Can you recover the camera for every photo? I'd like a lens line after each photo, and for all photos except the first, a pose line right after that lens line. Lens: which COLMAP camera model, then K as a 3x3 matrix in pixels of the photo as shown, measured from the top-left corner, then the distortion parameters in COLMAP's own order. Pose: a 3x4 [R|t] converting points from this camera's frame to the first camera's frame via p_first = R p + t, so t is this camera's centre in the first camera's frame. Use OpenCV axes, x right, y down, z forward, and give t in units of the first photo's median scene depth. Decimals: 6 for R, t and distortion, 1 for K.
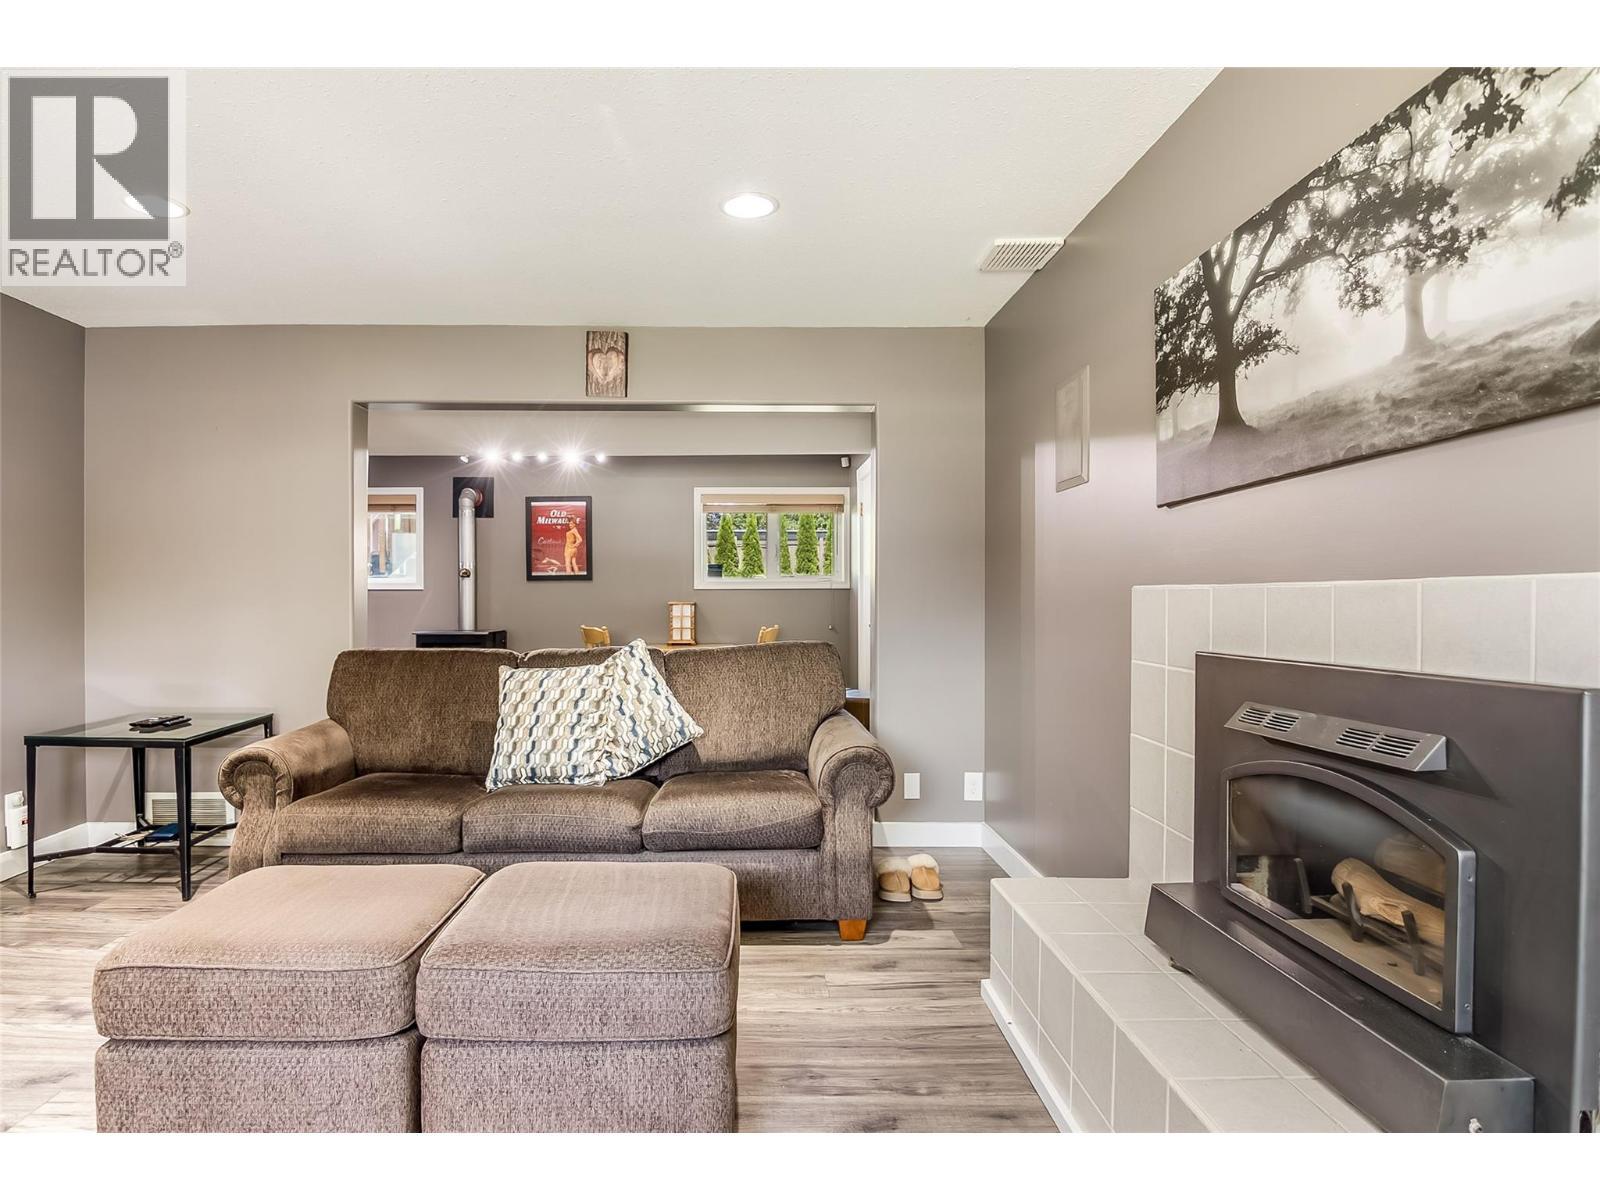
lens RADIAL K [[880.0, 0, 792.4], [0, 880.0, 575.4], [0, 0, 1]] dist [0.037107, -0.033247]
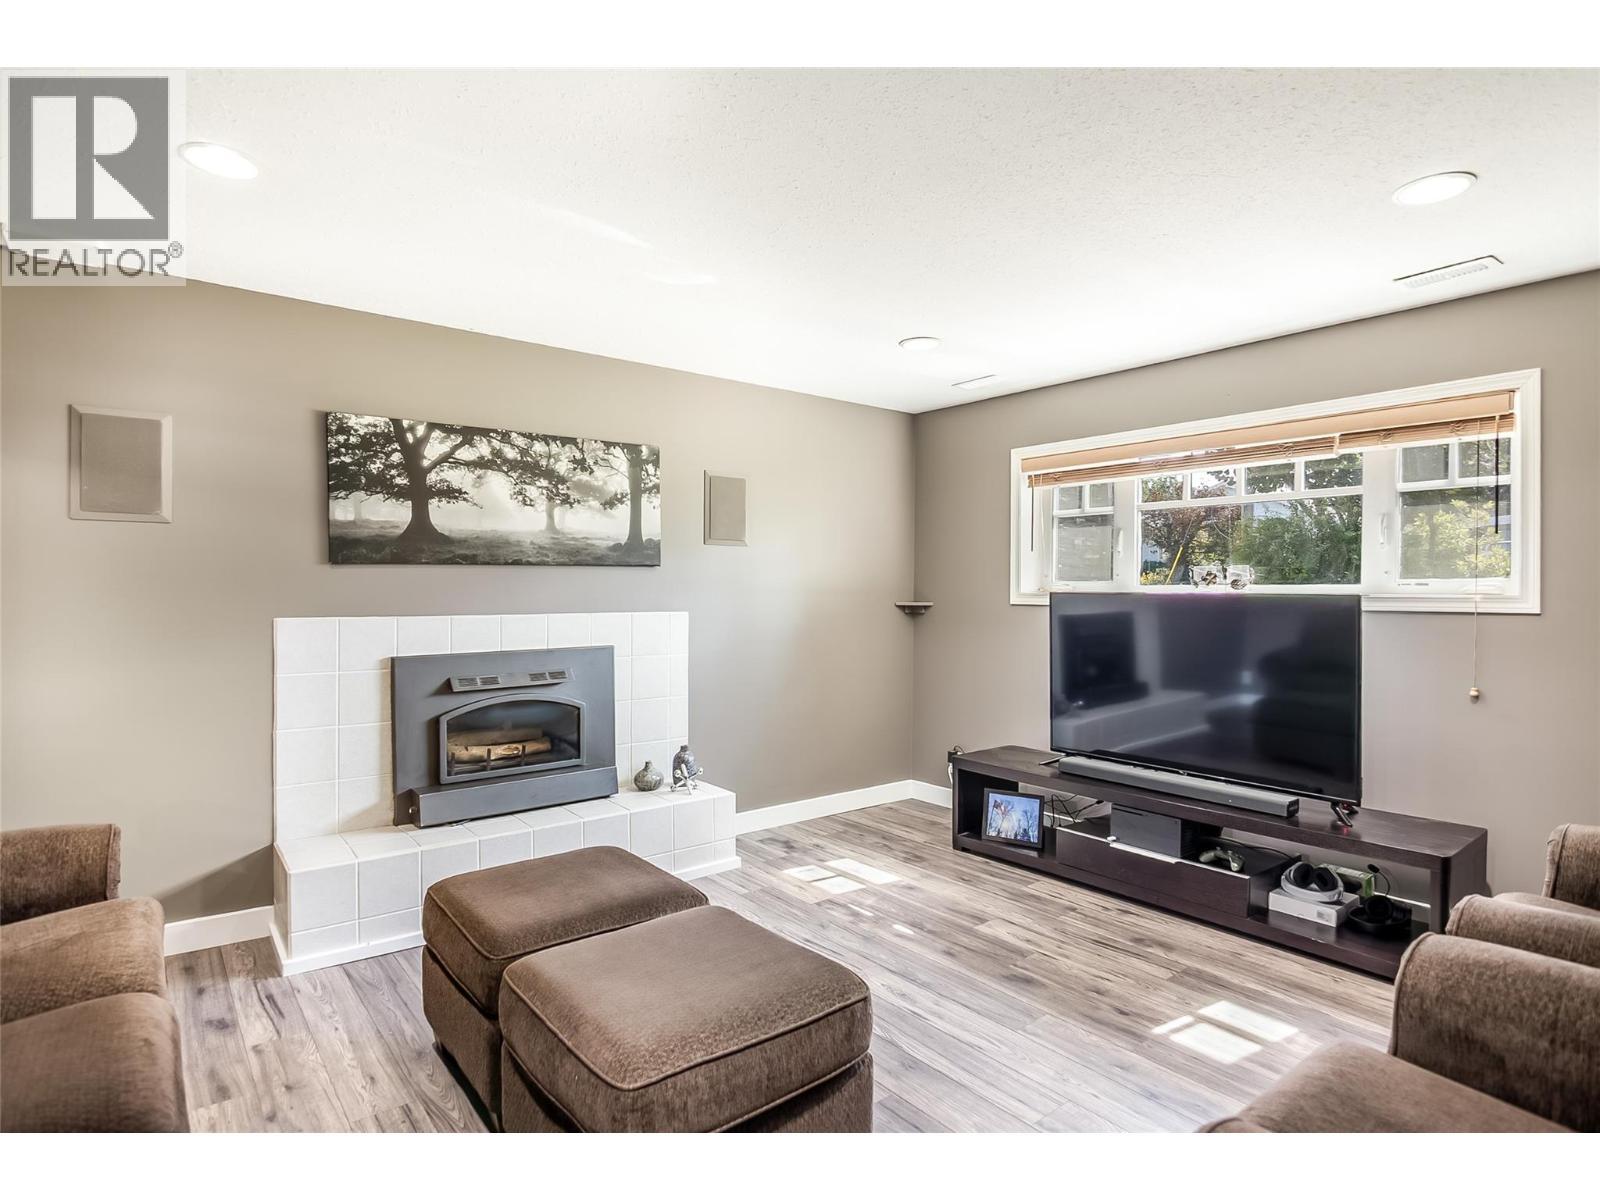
lens RADIAL K [[841.0, 0, 796.2], [0, 841.0, 601.3], [0, 0, 1]] dist [-0.004192, -0.015773]
pose [[-0.597604, -0.011017, 0.801716, -1.711726], [-0.017817, 0.999841, 0.000458, -0.048479], [-0.801593, -0.014011, -0.597705, 1.823248]]
